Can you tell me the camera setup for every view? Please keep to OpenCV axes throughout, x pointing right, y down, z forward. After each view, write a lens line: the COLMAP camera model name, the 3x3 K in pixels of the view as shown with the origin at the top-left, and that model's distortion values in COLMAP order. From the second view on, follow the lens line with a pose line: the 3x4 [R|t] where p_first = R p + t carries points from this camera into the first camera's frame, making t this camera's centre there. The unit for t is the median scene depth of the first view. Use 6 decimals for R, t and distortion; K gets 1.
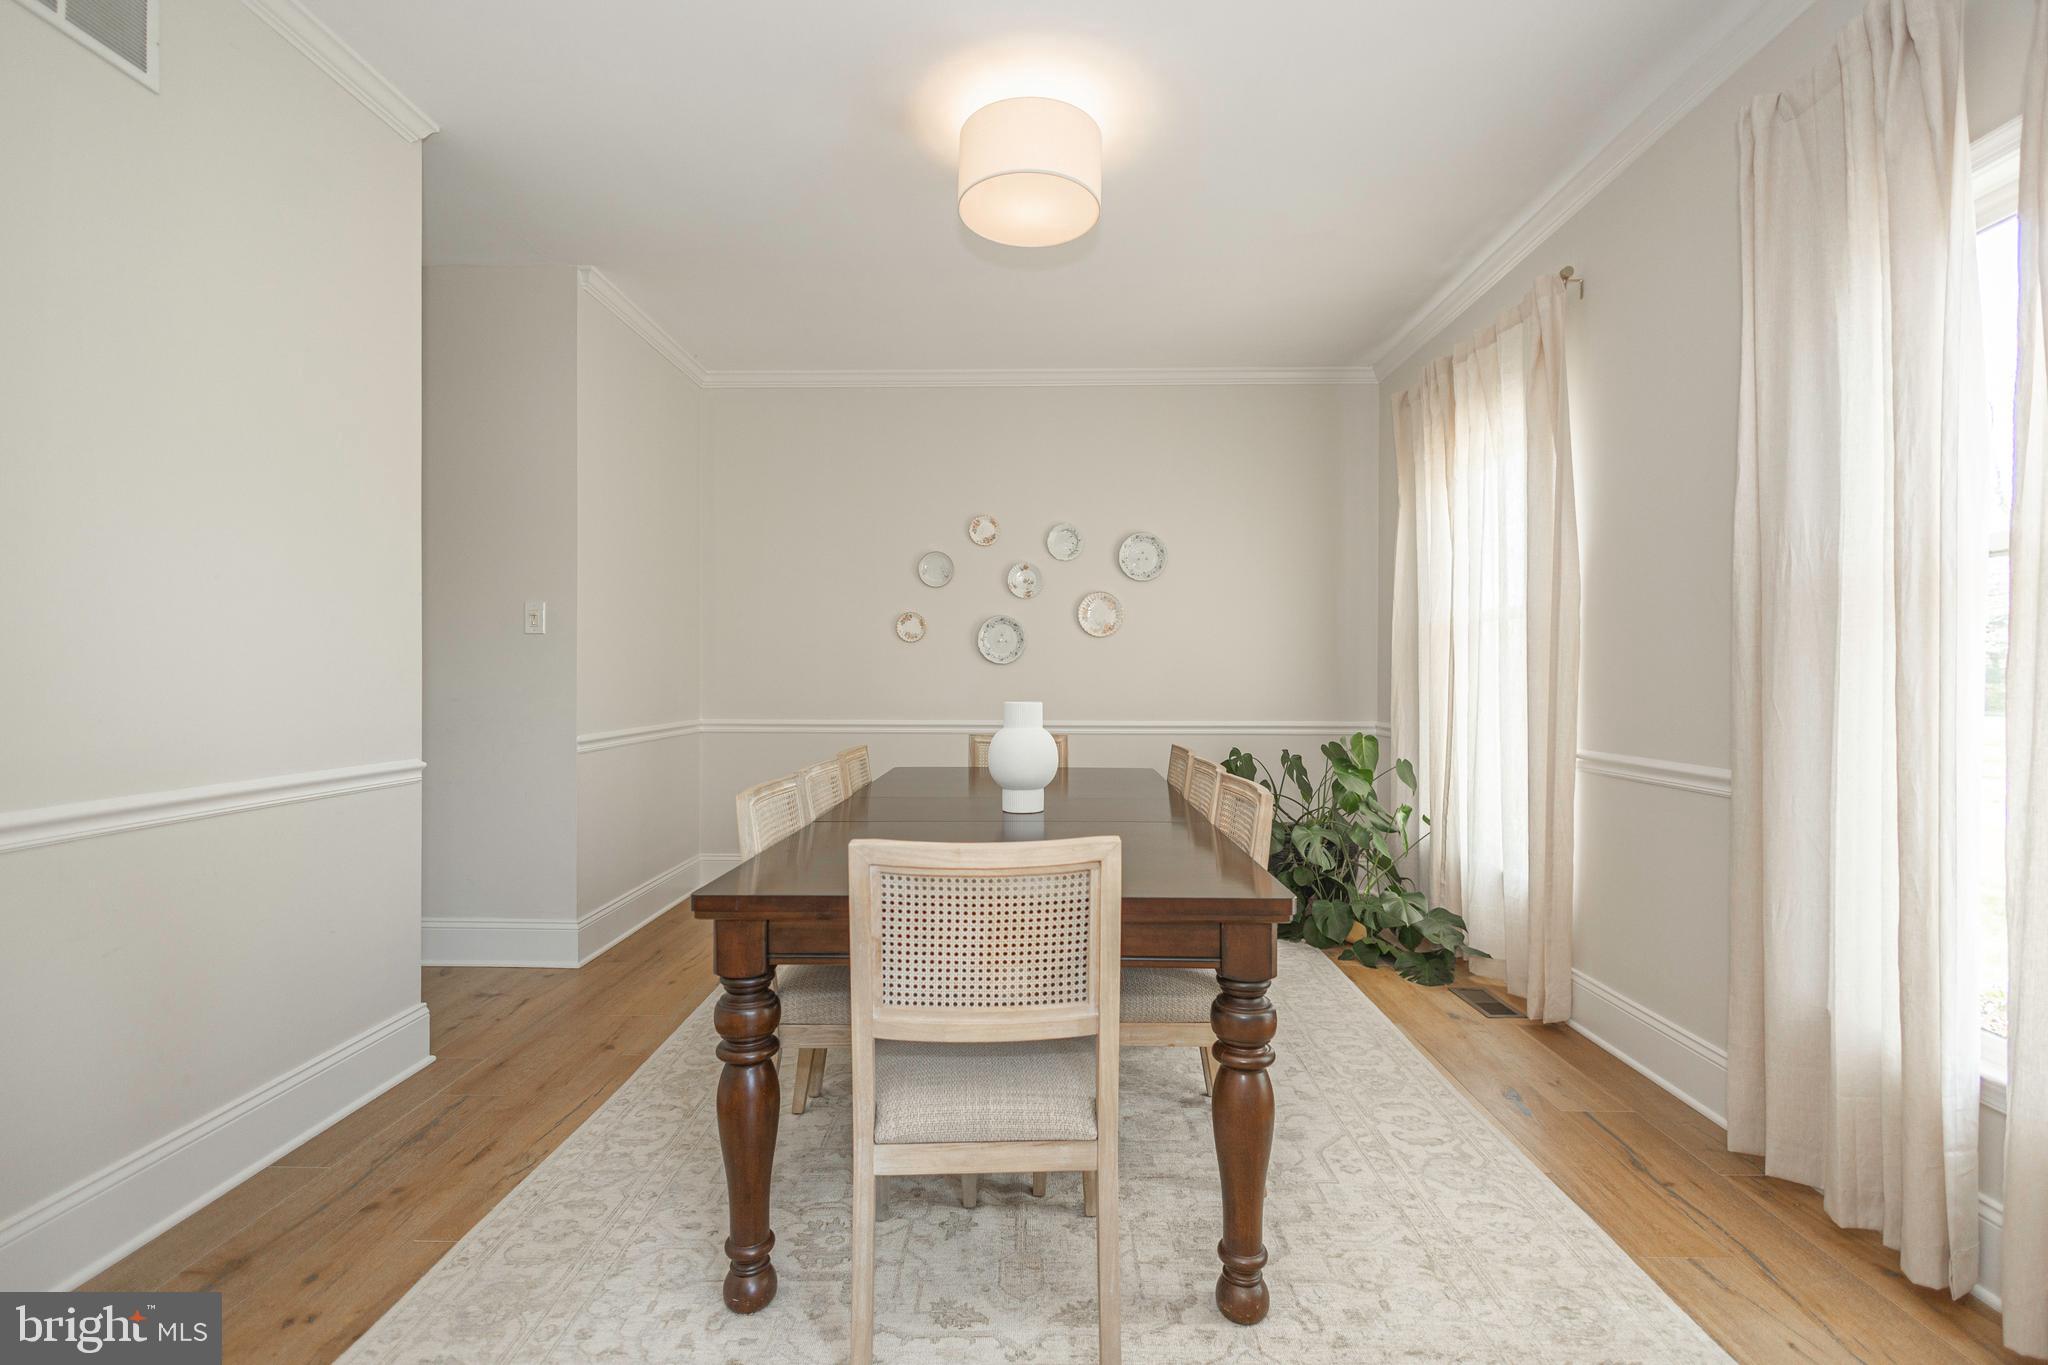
lens RADIAL K [[954.1, 0, 1027.5], [0, 954.1, 676.9], [0, 0, 1]] dist [0.006513, -0.001763]
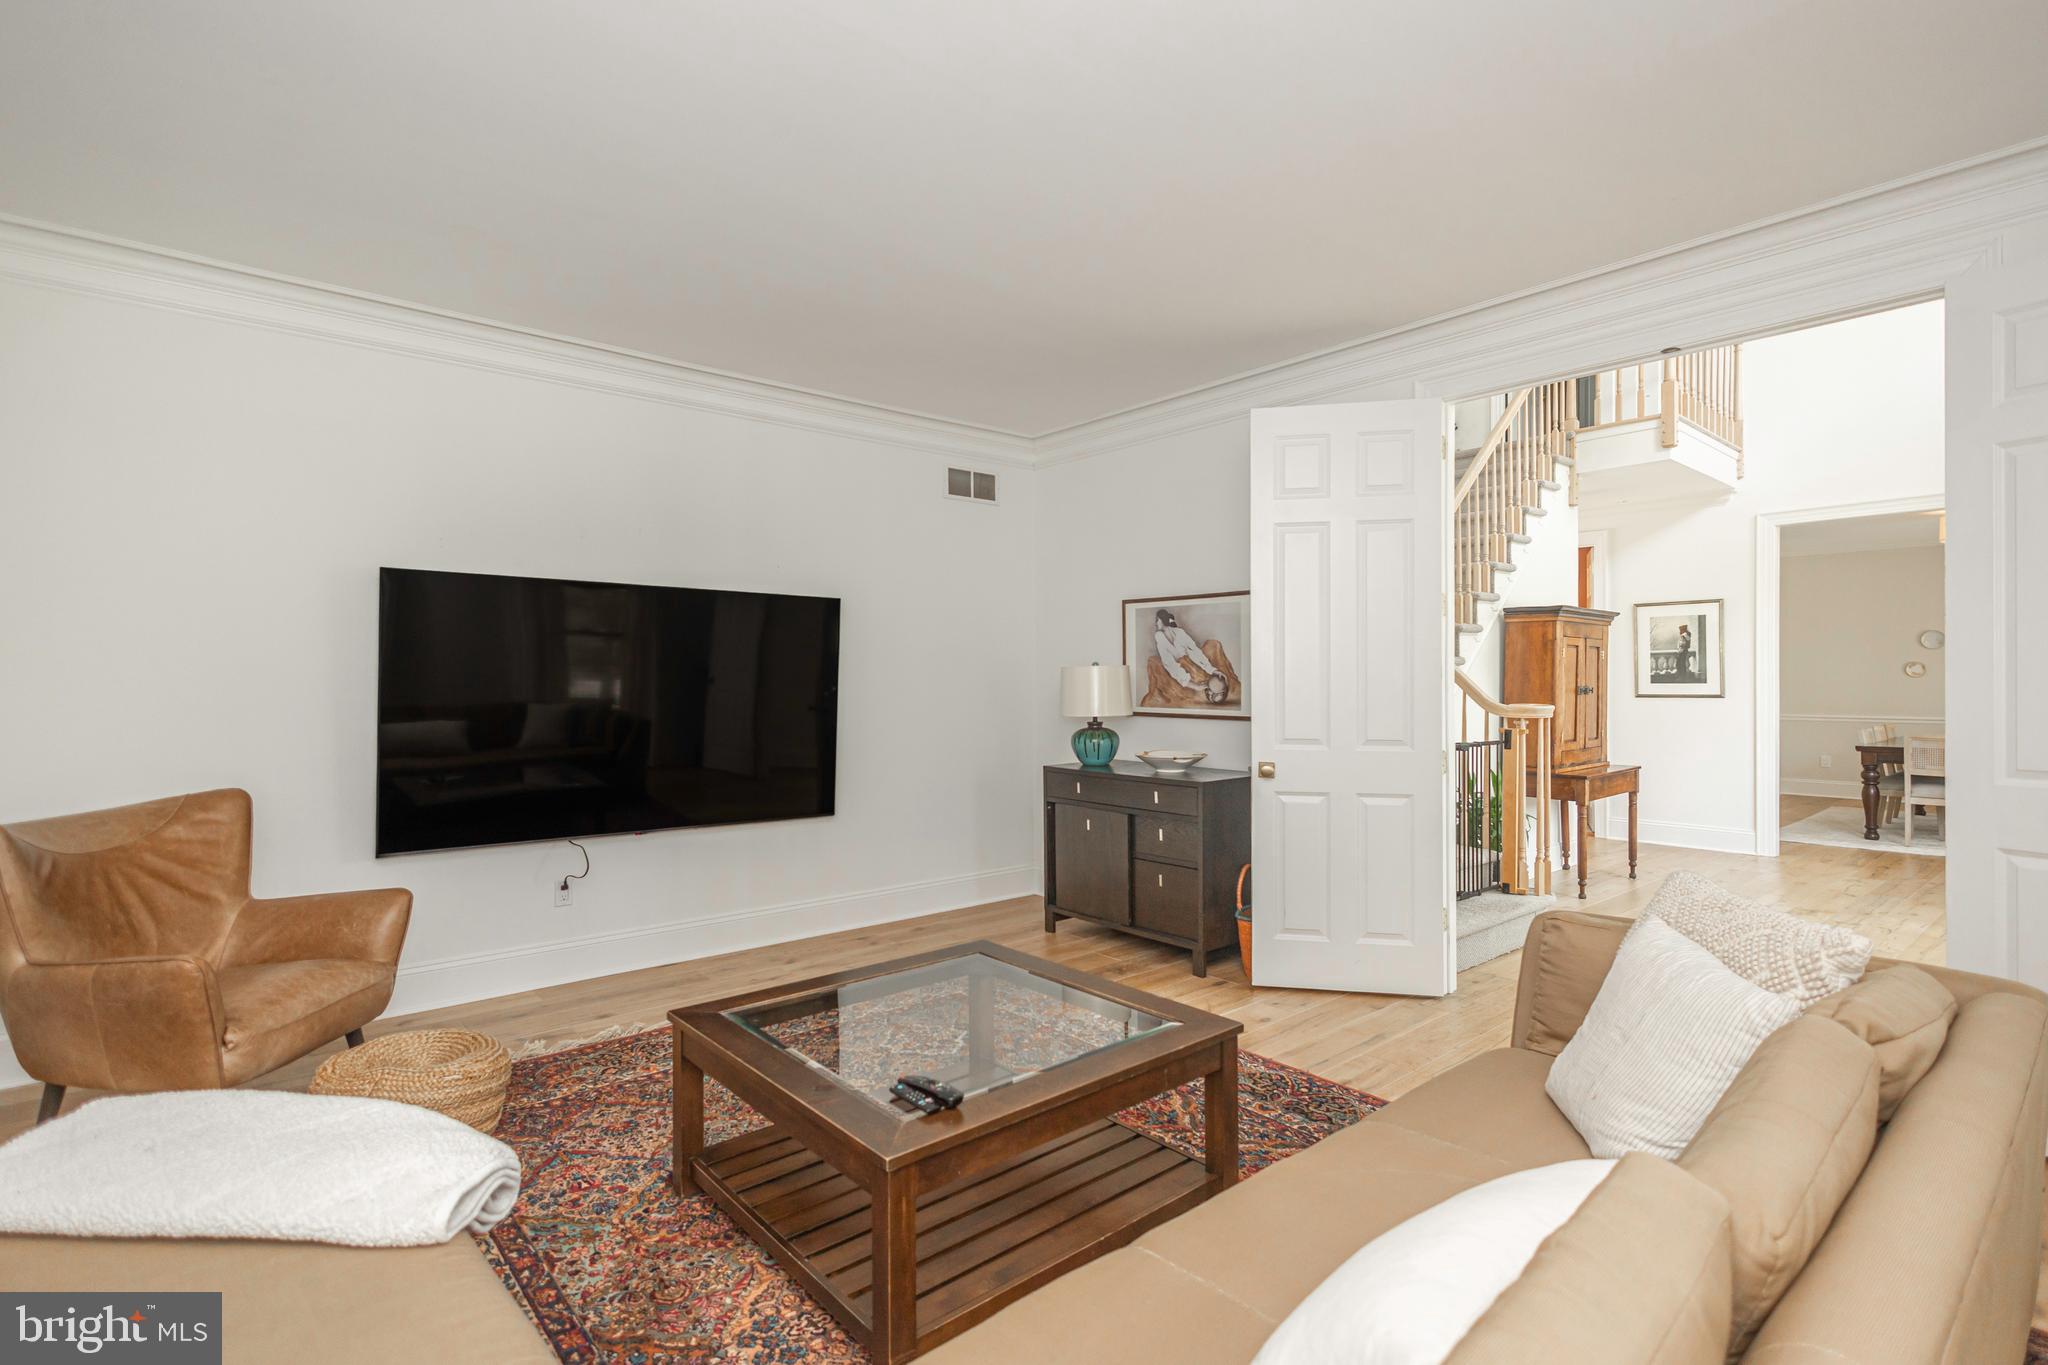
lens RADIAL K [[954.1, 0, 1019.0], [0, 954.1, 676.0], [0, 0, 1]] dist [0.006513, -0.001763]
pose [[0.647807, -0.004375, -0.761792, 0.237062], [0.001112, 0.999988, -0.004797, -0.039467], [0.761804, 0.002261, 0.647804, -2.162319]]
